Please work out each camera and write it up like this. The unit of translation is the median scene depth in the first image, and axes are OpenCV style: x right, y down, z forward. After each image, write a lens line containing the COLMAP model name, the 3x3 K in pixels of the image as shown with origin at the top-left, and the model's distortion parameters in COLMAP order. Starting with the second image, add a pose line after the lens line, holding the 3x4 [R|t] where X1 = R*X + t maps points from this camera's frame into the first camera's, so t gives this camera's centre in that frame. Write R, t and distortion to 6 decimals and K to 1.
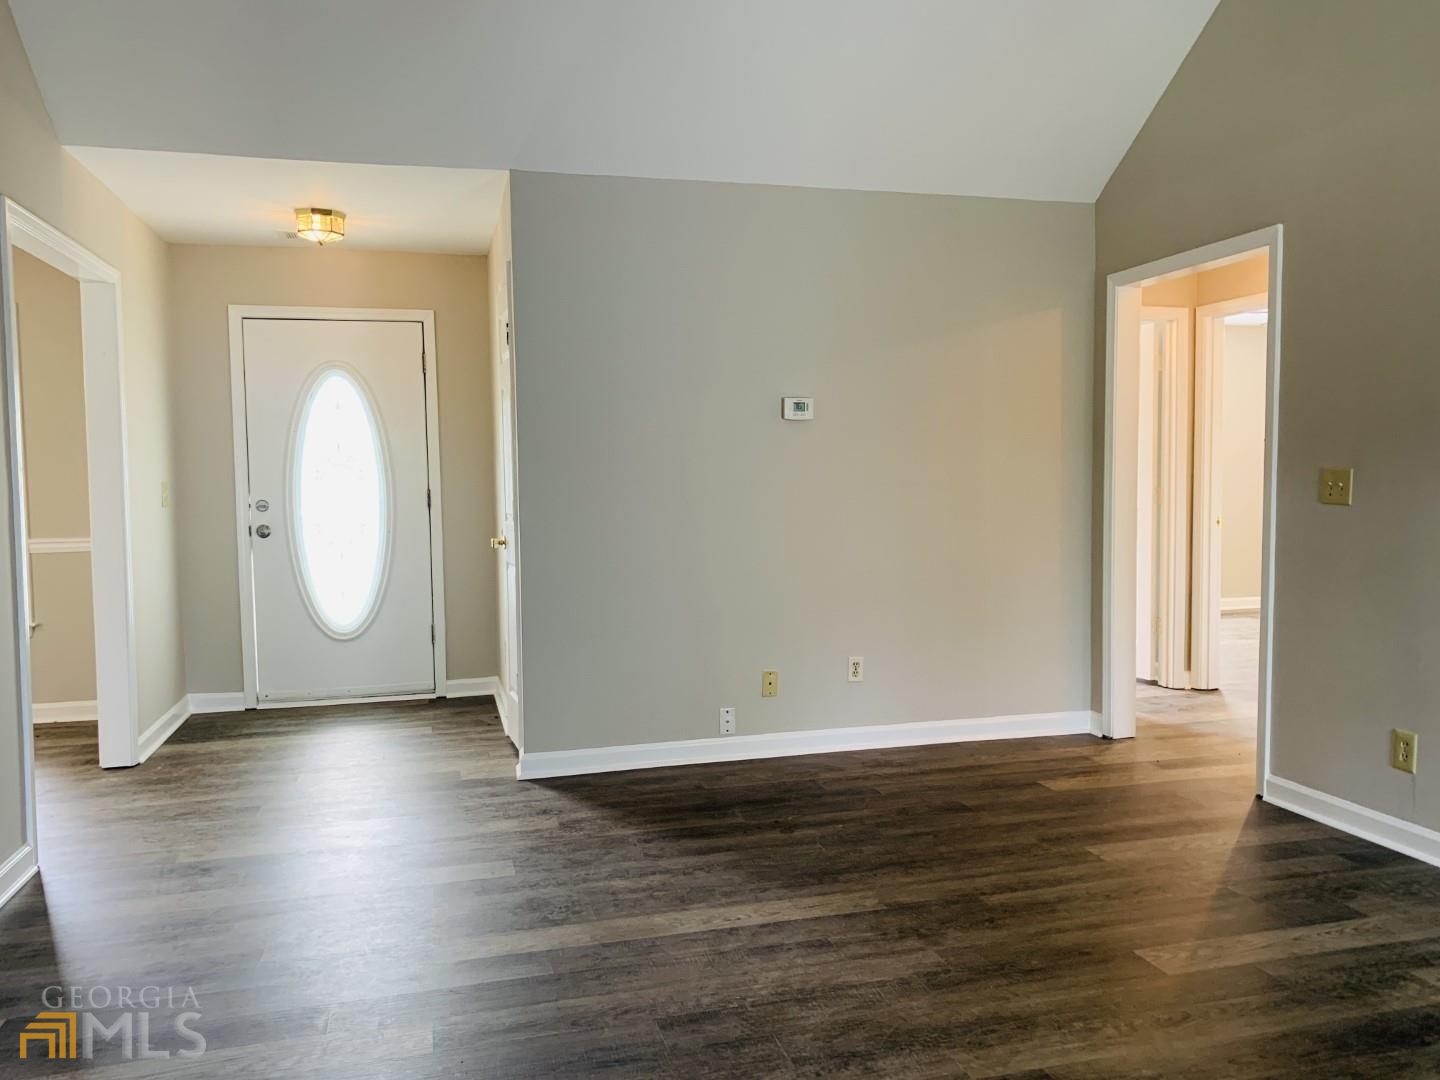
lens RADIAL K [[1111.5, 0, 723.5], [0, 1111.5, 544.7], [0, 0, 1]] dist [0.016563, -0.009300]
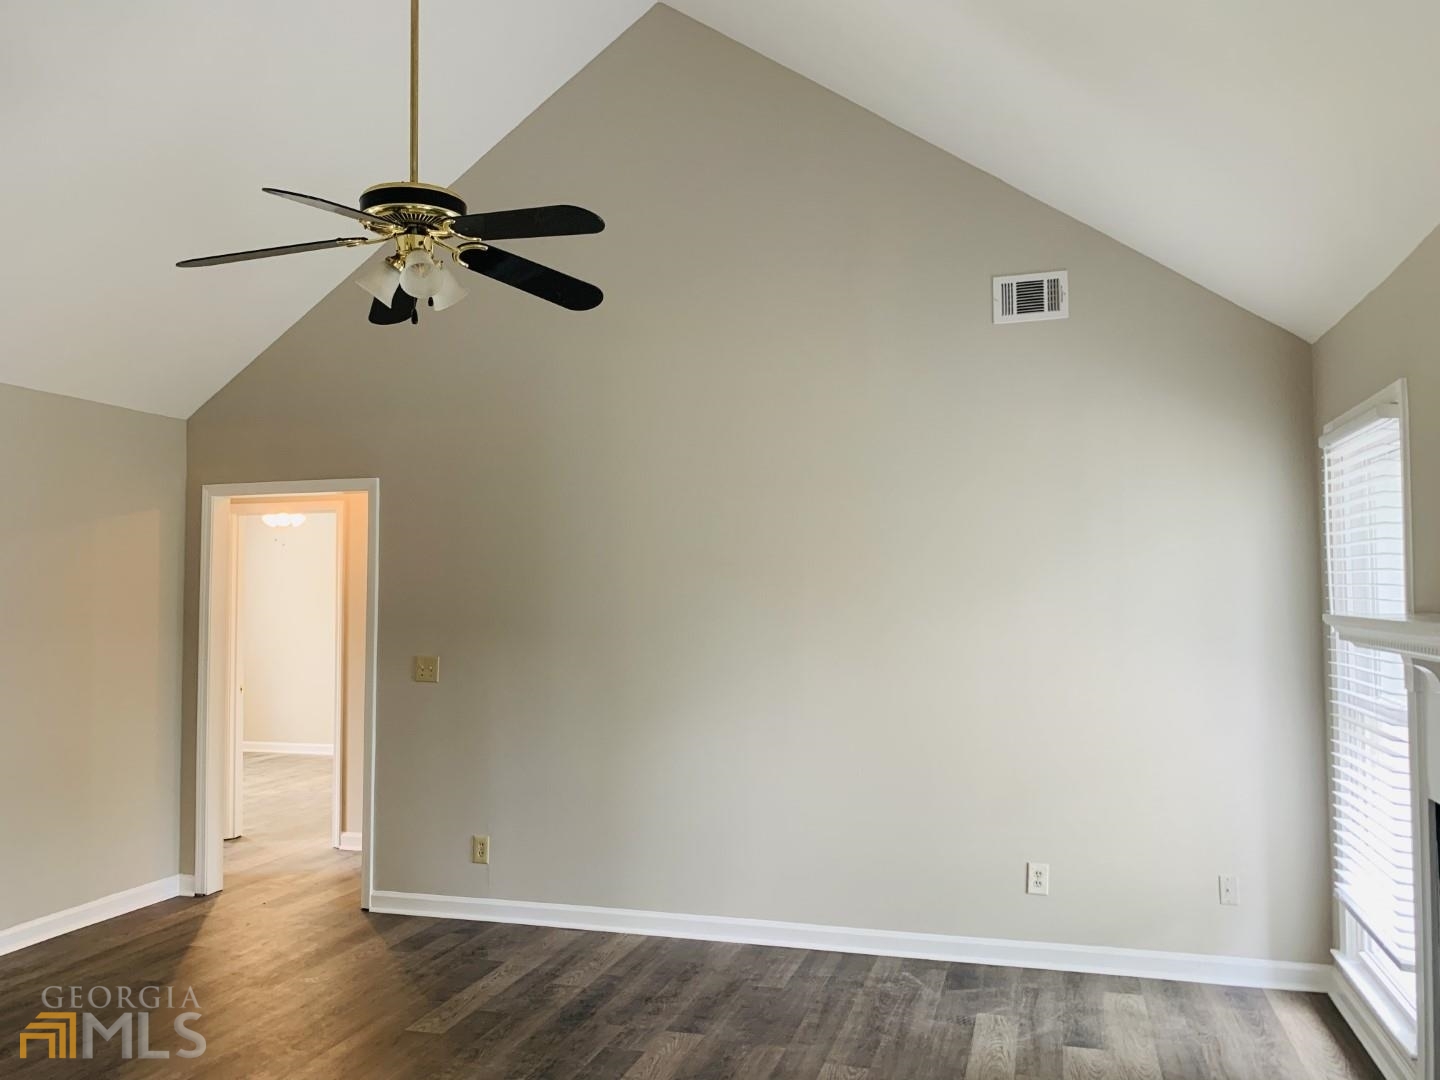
lens RADIAL K [[1121.3, 0, 720.0], [0, 1121.3, 540.0], [0, 0, 1]] dist [0.004756, 0.006422]
pose [[0.526118, 0.052318, 0.848801, -0.483308], [0.054295, 0.994003, -0.094922, -0.061333], [-0.848677, 0.096026, 0.520122, -0.074653]]
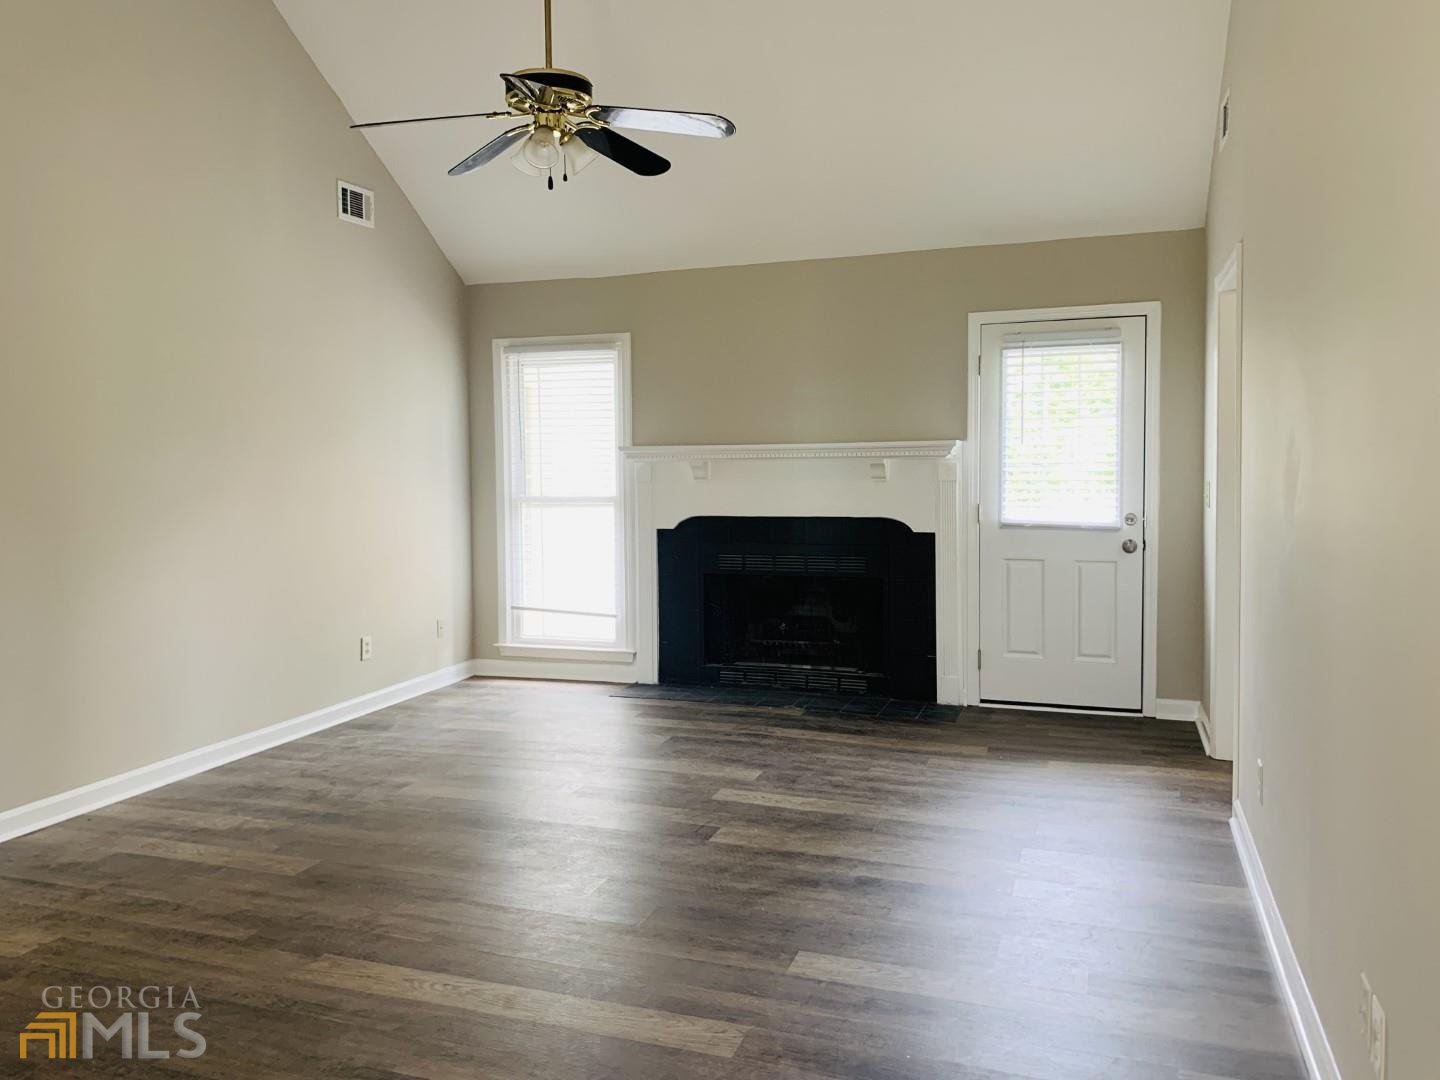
lens RADIAL K [[1121.3, 0, 720.0], [0, 1121.3, 540.0], [0, 0, 1]] dist [0.004756, 0.006422]
pose [[-0.830190, -0.018941, 0.557158, -0.590808], [0.056857, 0.991334, 0.118421, -0.115122], [-0.554573, 0.129990, -0.821919, 1.348241]]
